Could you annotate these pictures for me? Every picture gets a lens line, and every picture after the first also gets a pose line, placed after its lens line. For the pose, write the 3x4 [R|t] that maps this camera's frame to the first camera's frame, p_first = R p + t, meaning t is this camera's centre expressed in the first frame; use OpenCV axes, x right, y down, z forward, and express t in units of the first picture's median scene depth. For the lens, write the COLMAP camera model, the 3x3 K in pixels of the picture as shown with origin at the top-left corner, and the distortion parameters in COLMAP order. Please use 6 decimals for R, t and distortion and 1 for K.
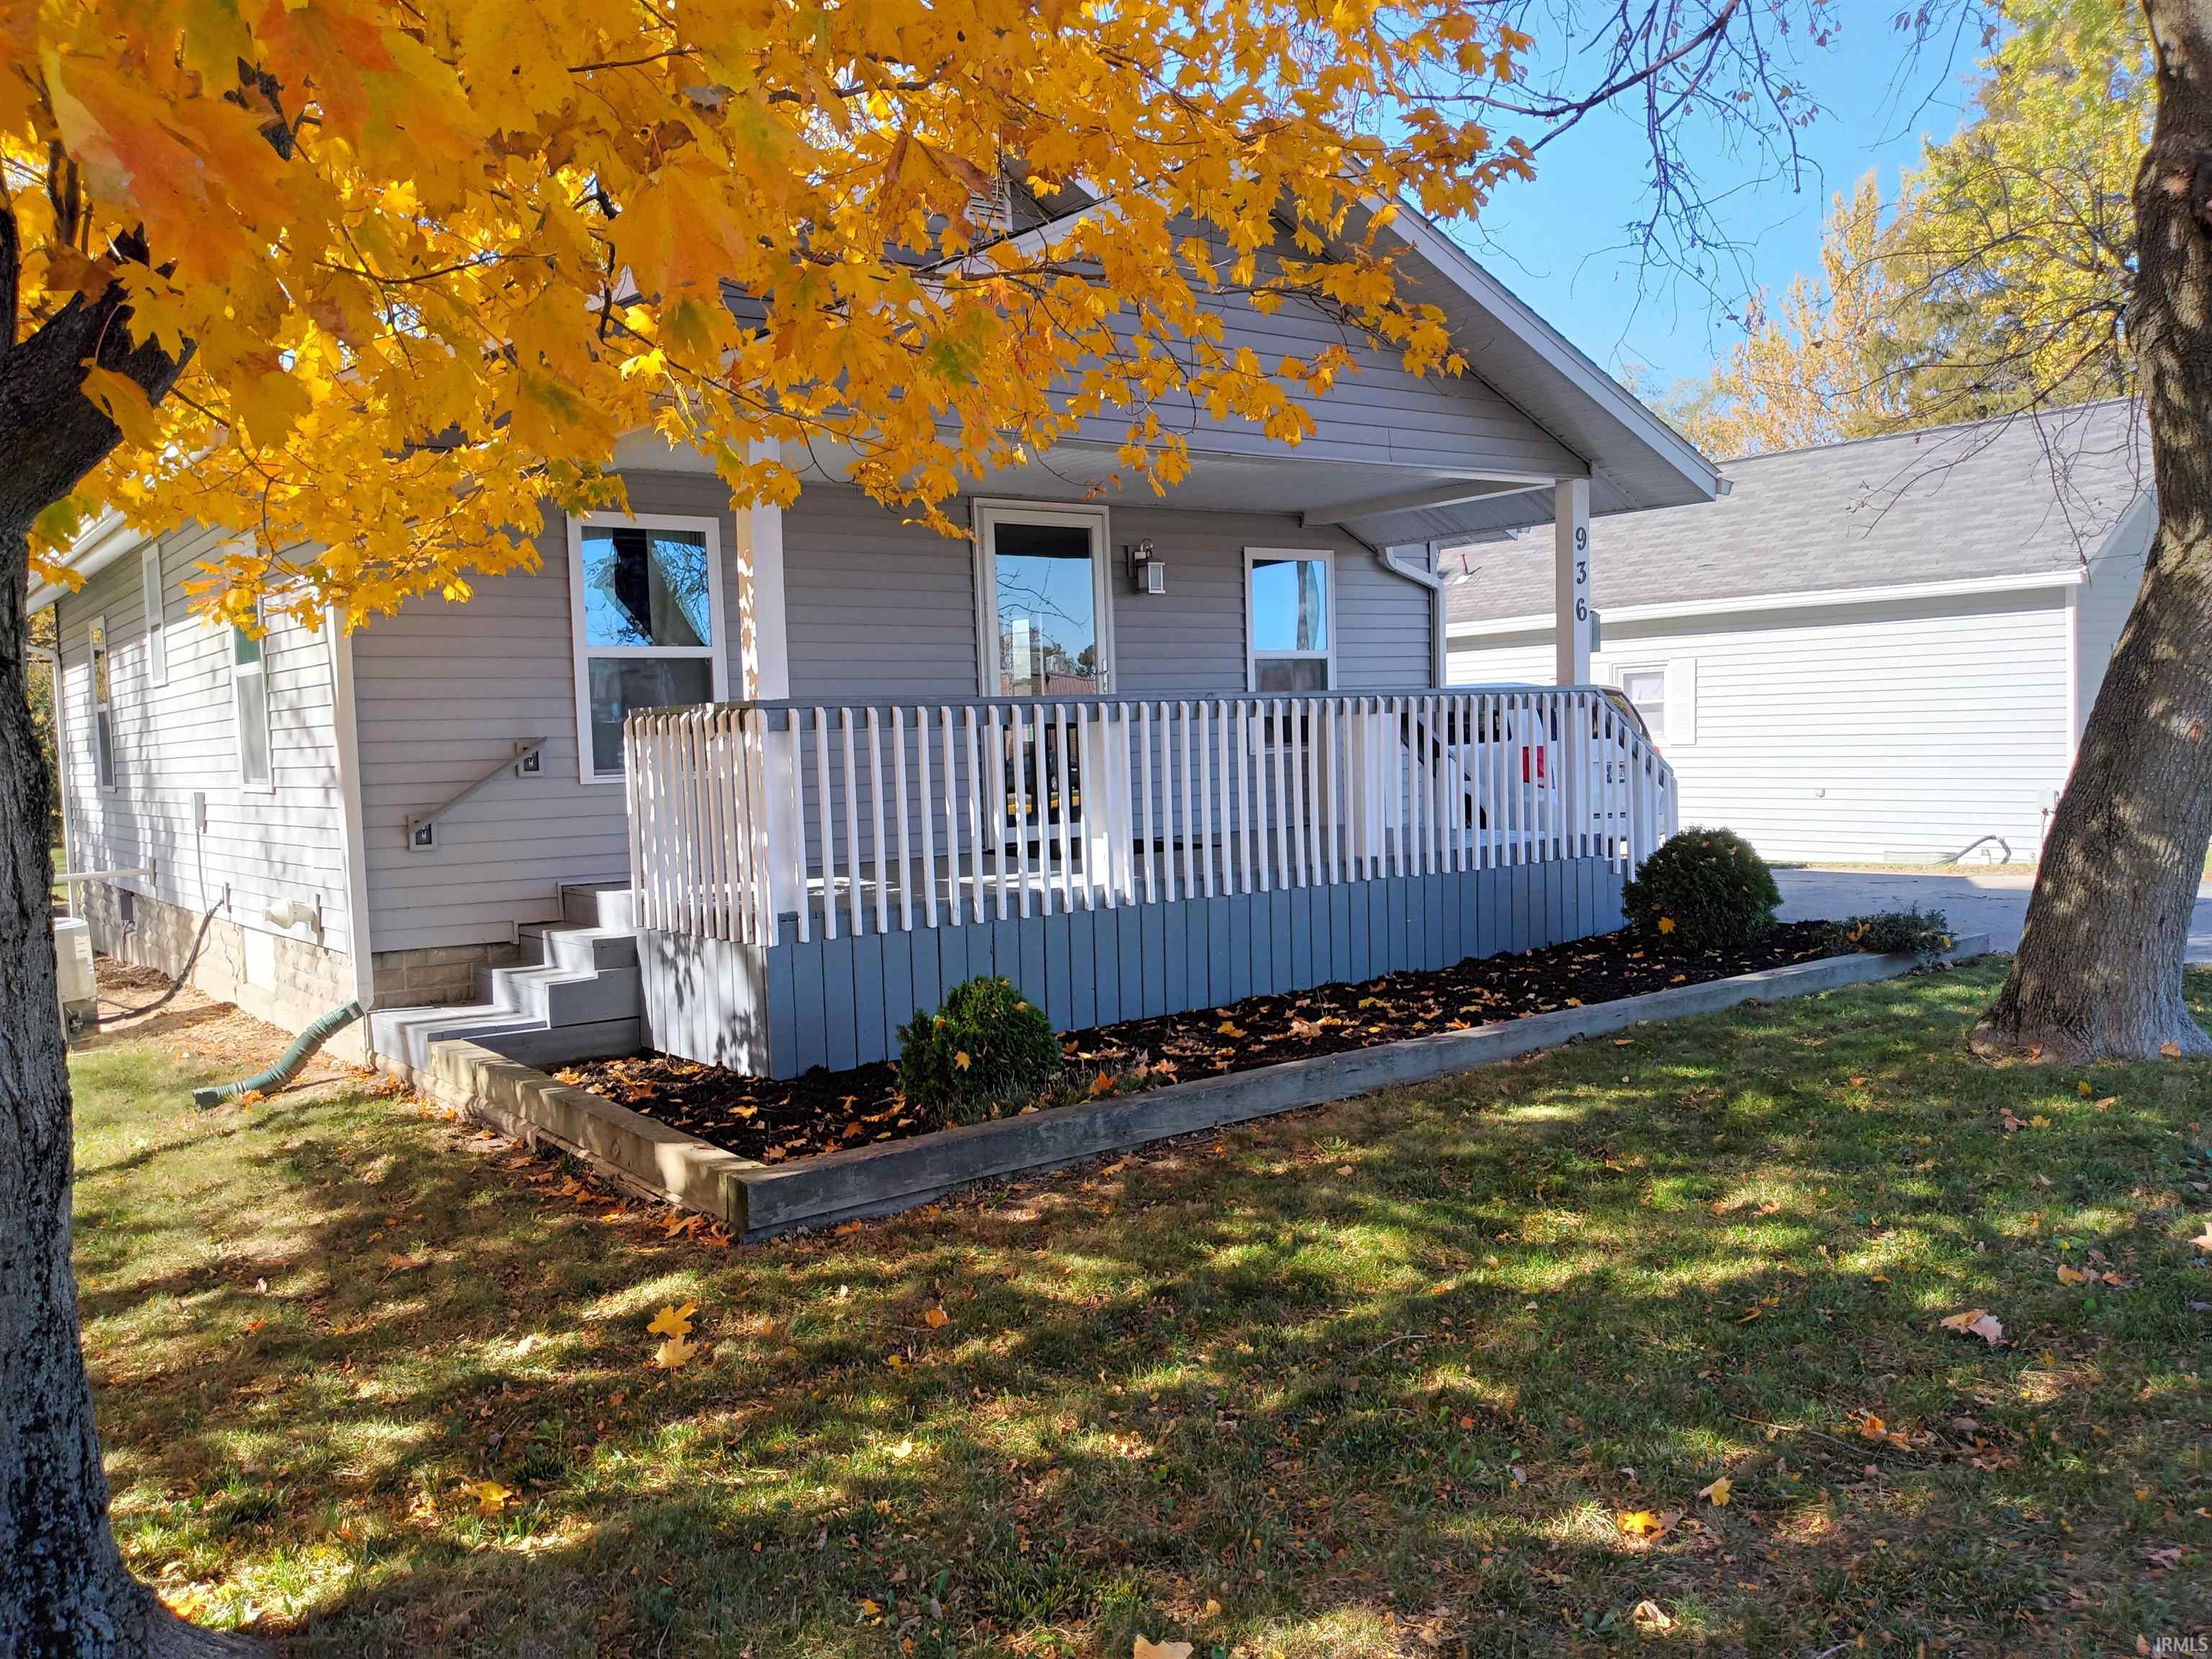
lens RADIAL K [[1788.8, 0, 1124.1], [0, 1788.8, 832.1], [0, 0, 1]] dist [0.026410, -0.058331]
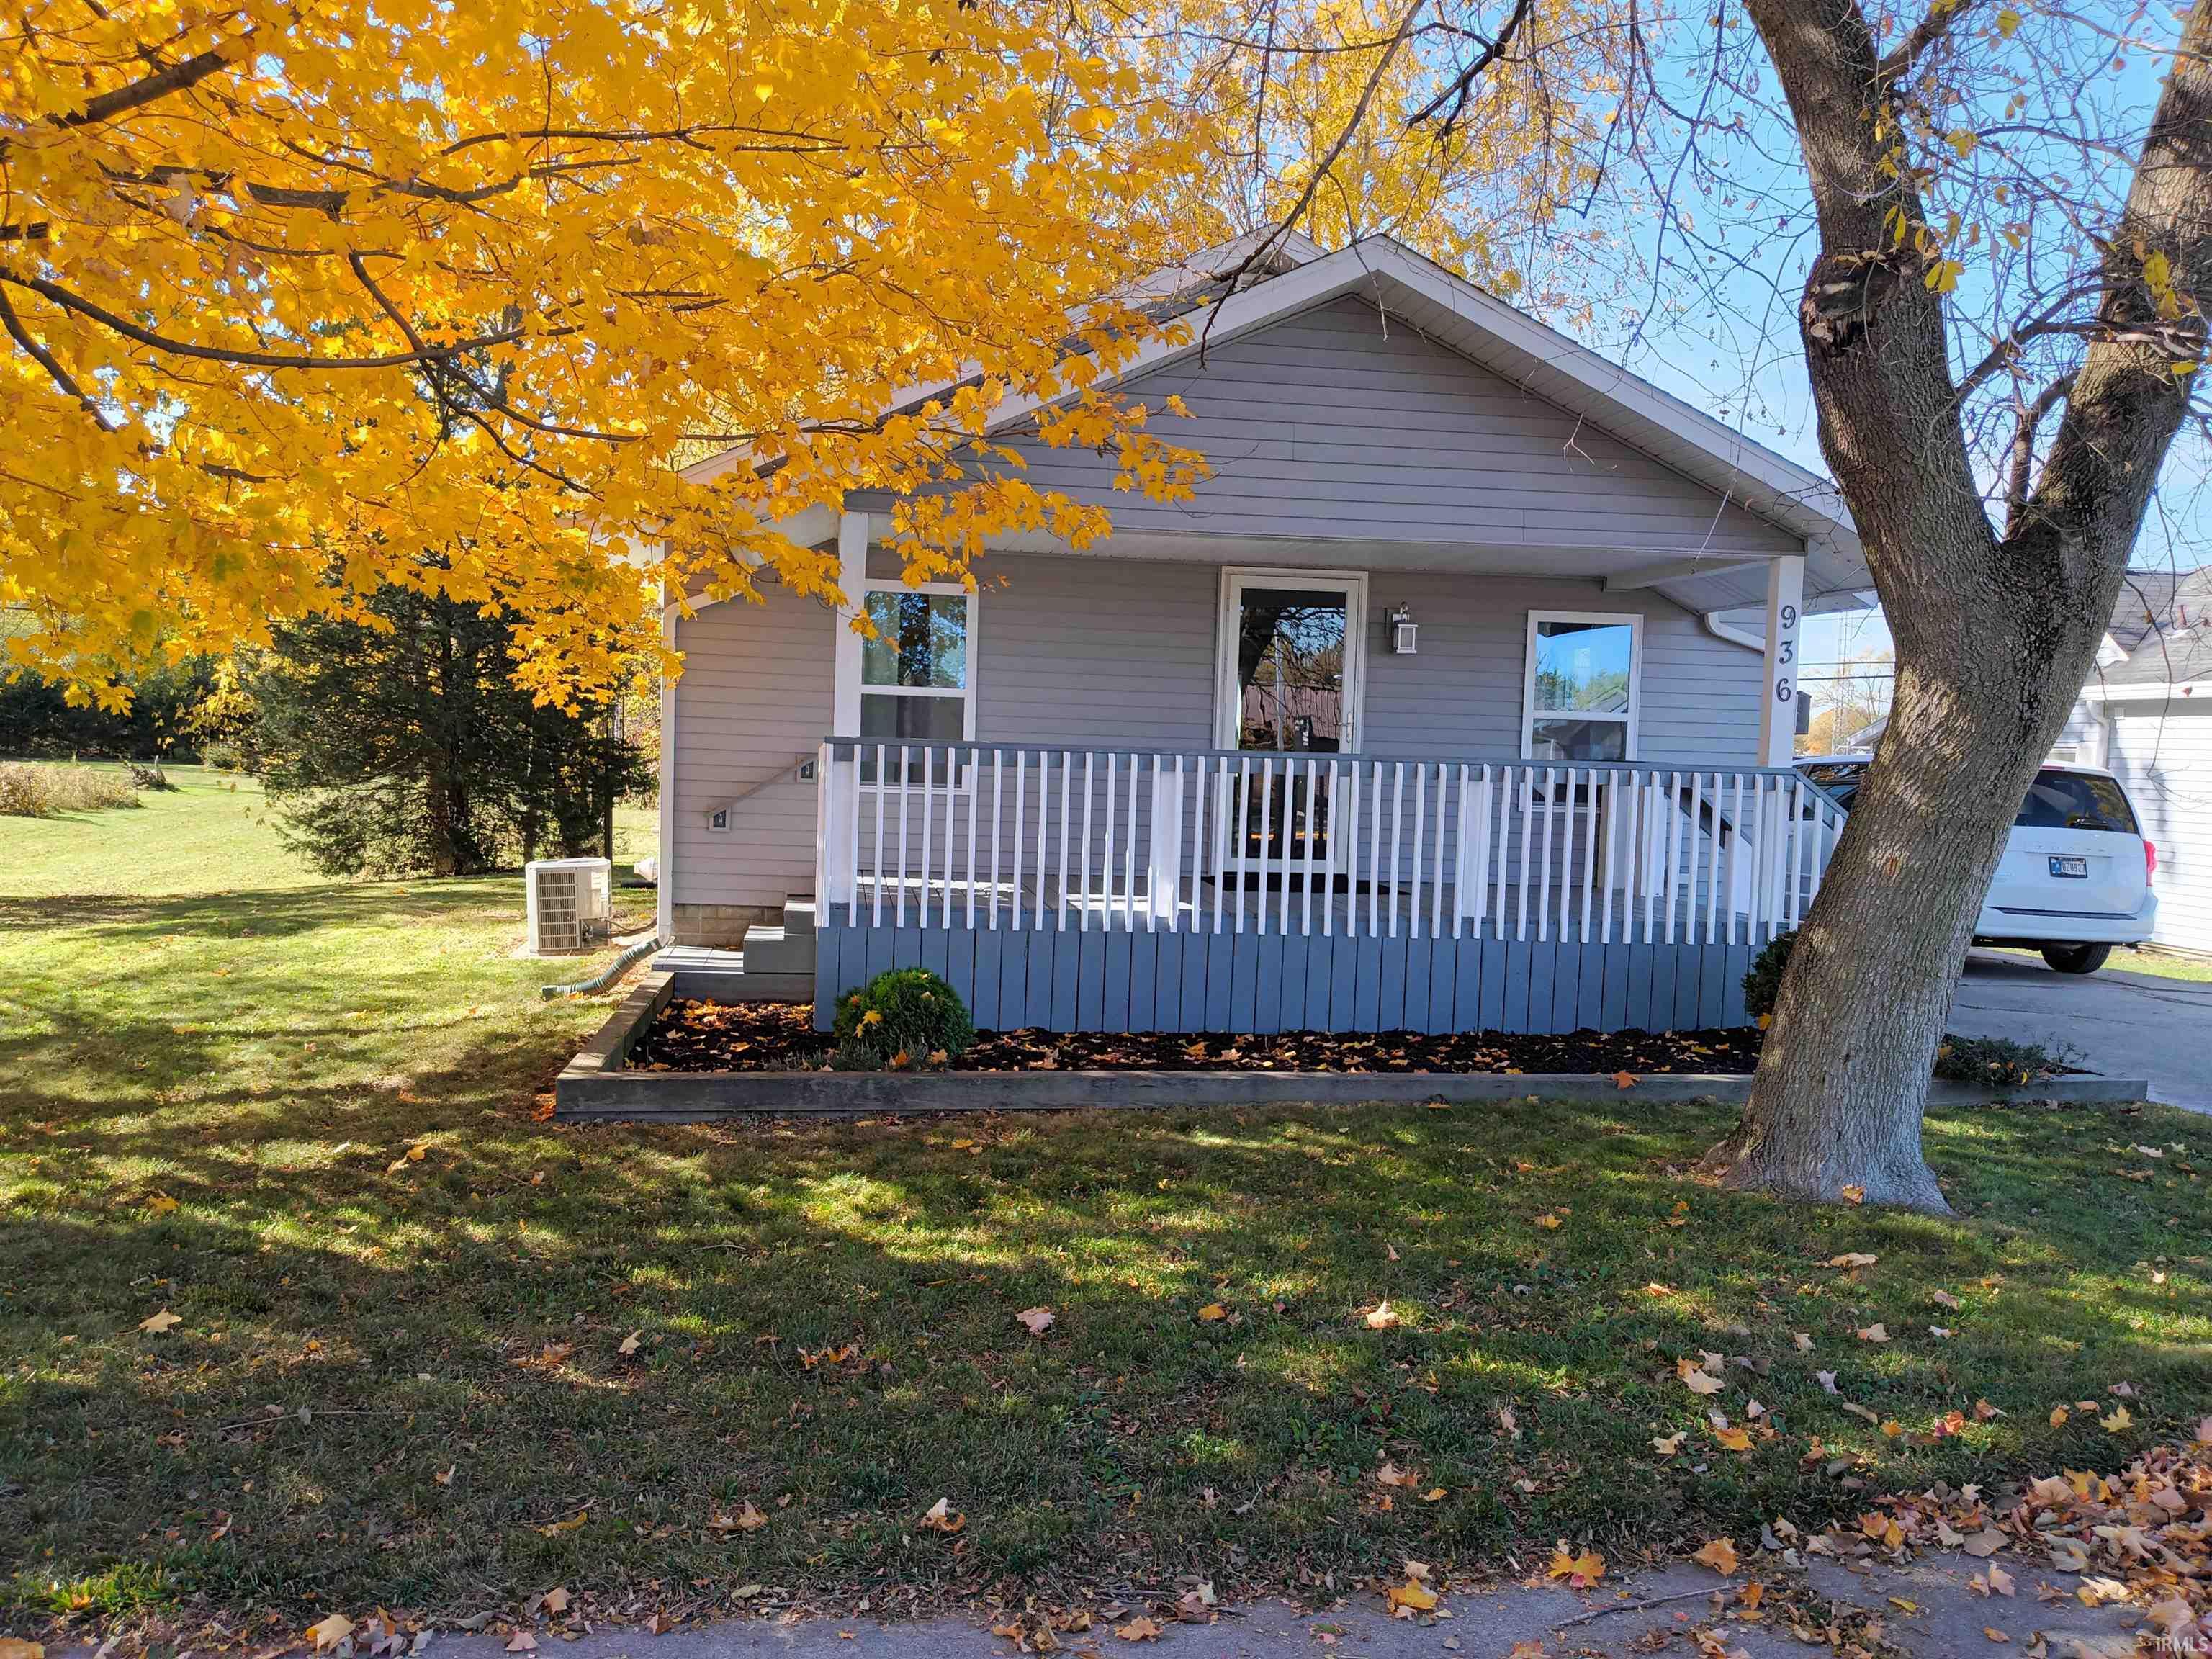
lens RADIAL K [[1788.8, 0, 1111.6], [0, 1788.8, 817.3], [0, 0, 1]] dist [0.026410, -0.058331]
pose [[0.873478, 0.083092, -0.479721, 0.485202], [-0.090394, 0.995875, 0.007905, -0.035667], [0.478399, 0.036459, 0.877385, -0.025689]]
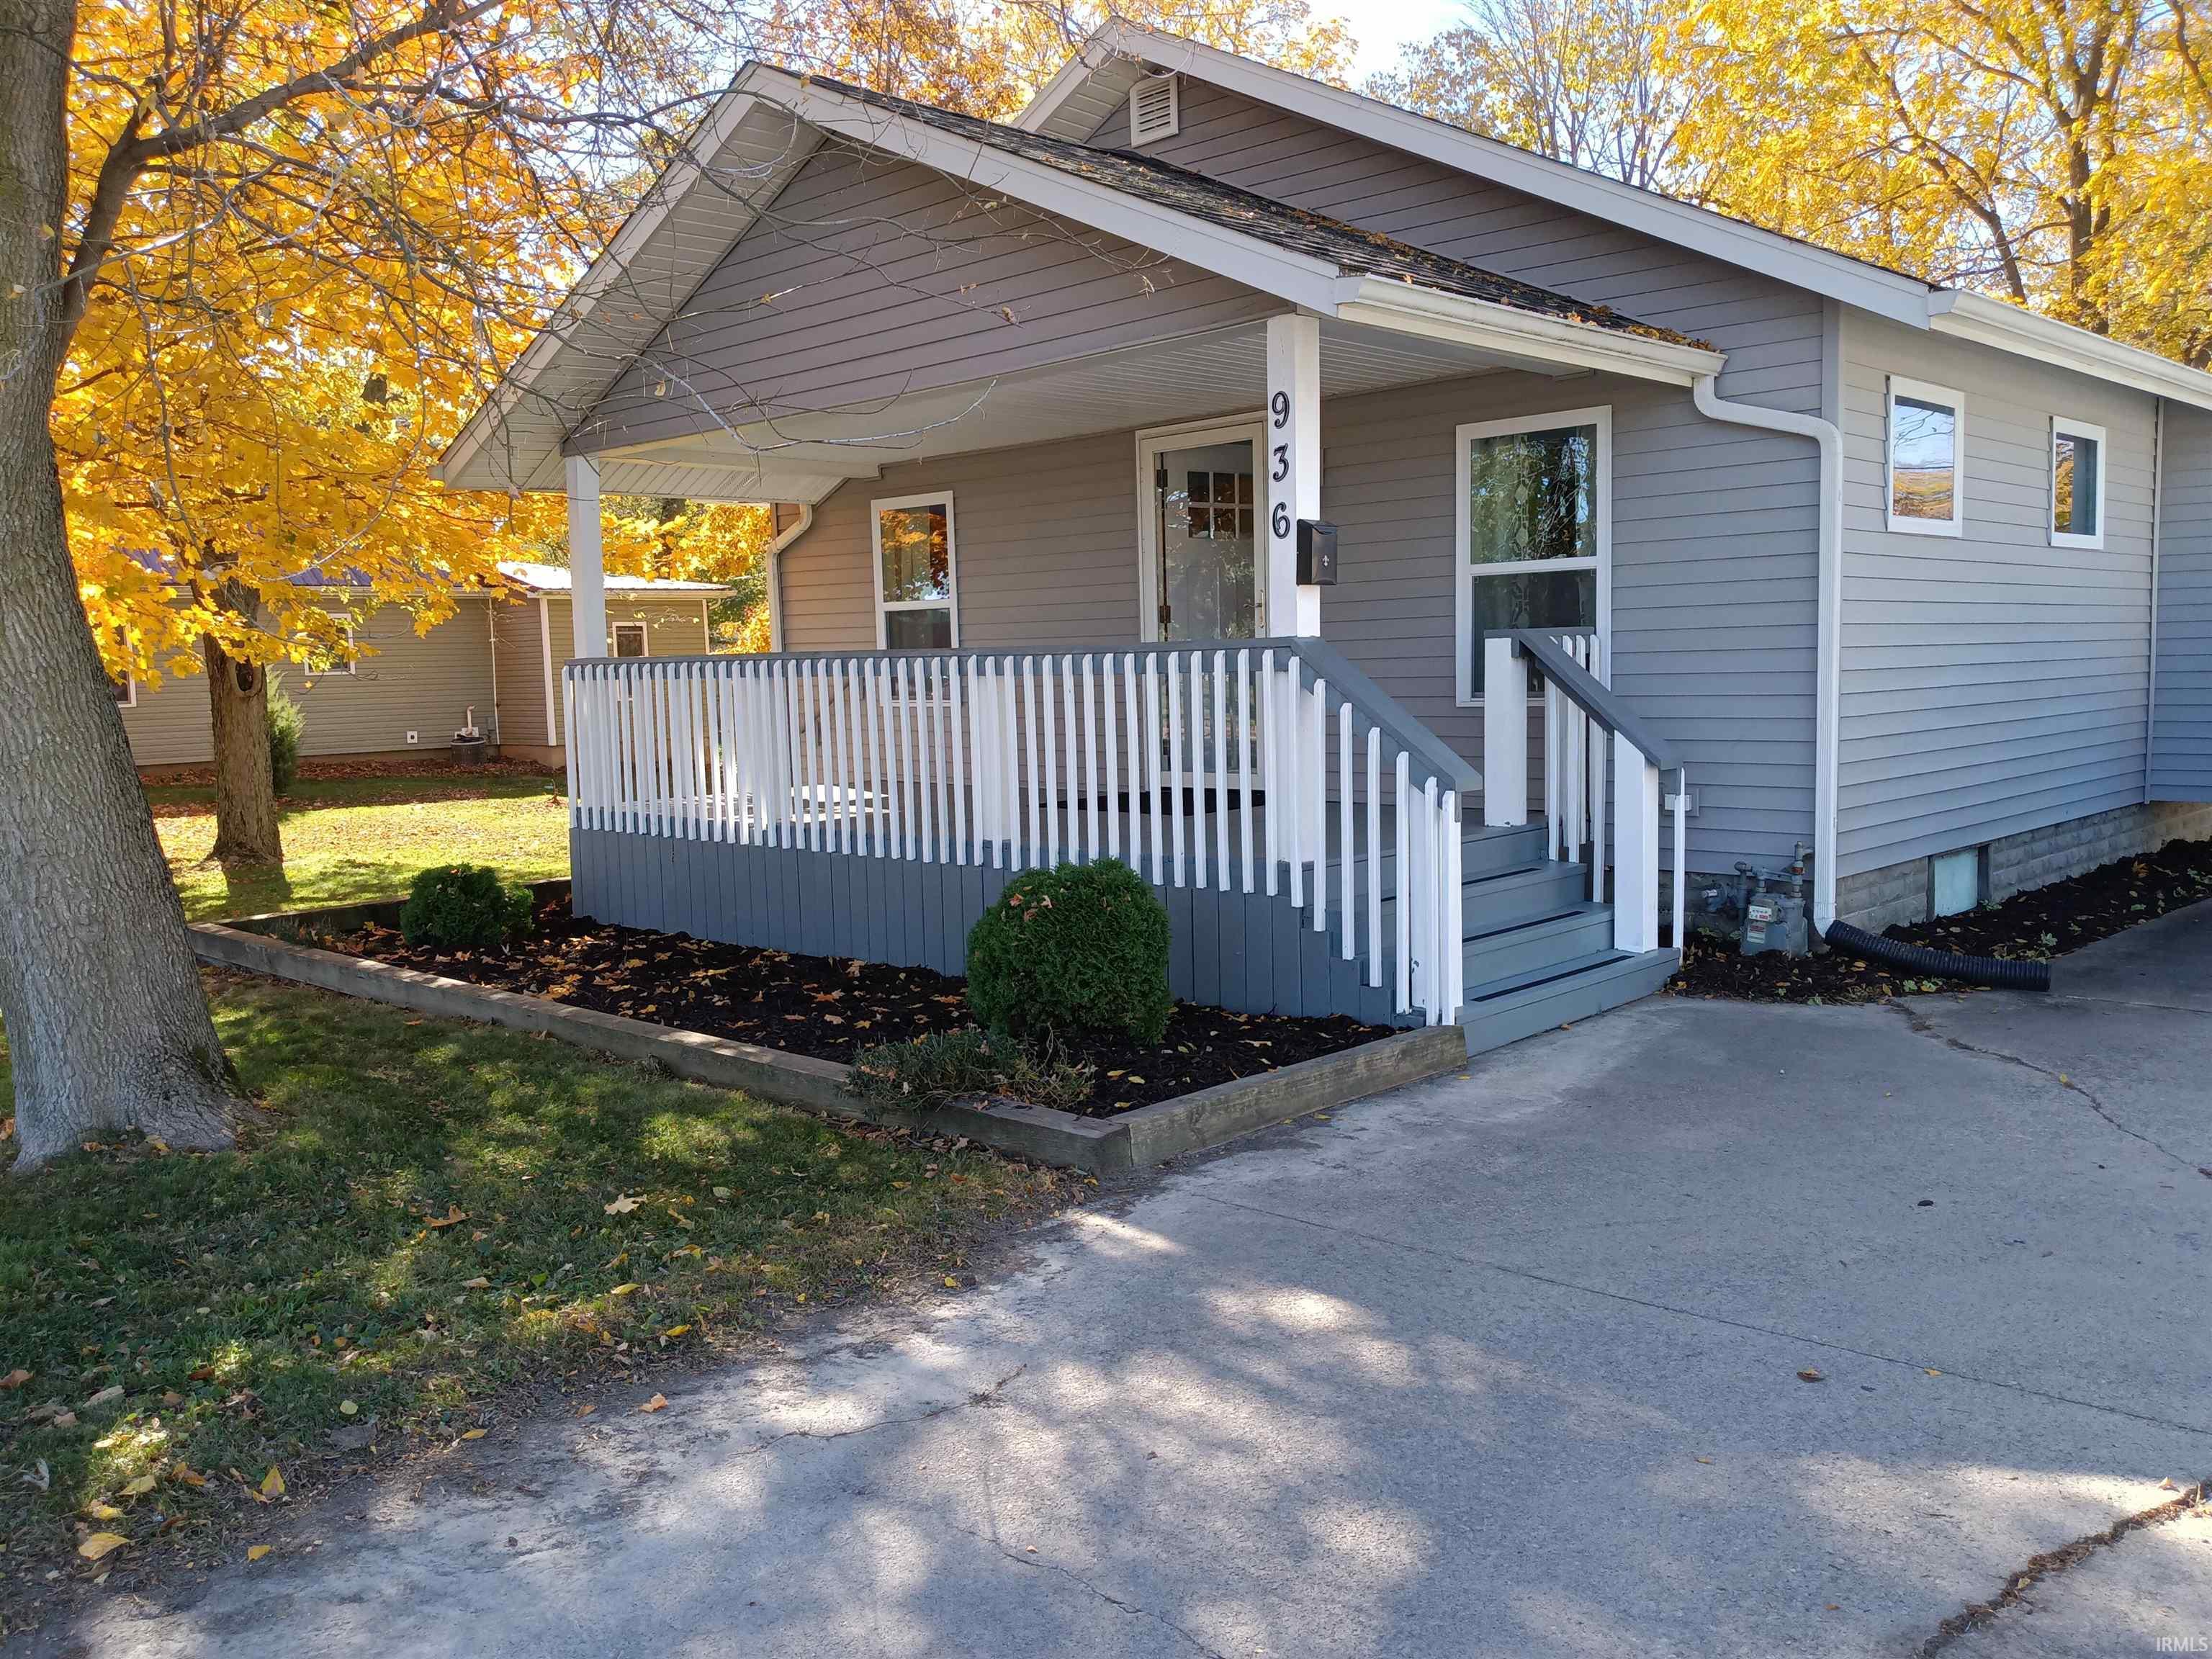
lens RADIAL K [[1788.8, 0, 1120.1], [0, 1788.8, 843.8], [0, 0, 1]] dist [0.026410, -0.058331]
pose [[0.157804, 0.134503, -0.978267, 1.064614], [-0.033132, 0.990843, 0.130888, -0.106721], [0.986915, 0.011757, 0.160815, 0.988551]]
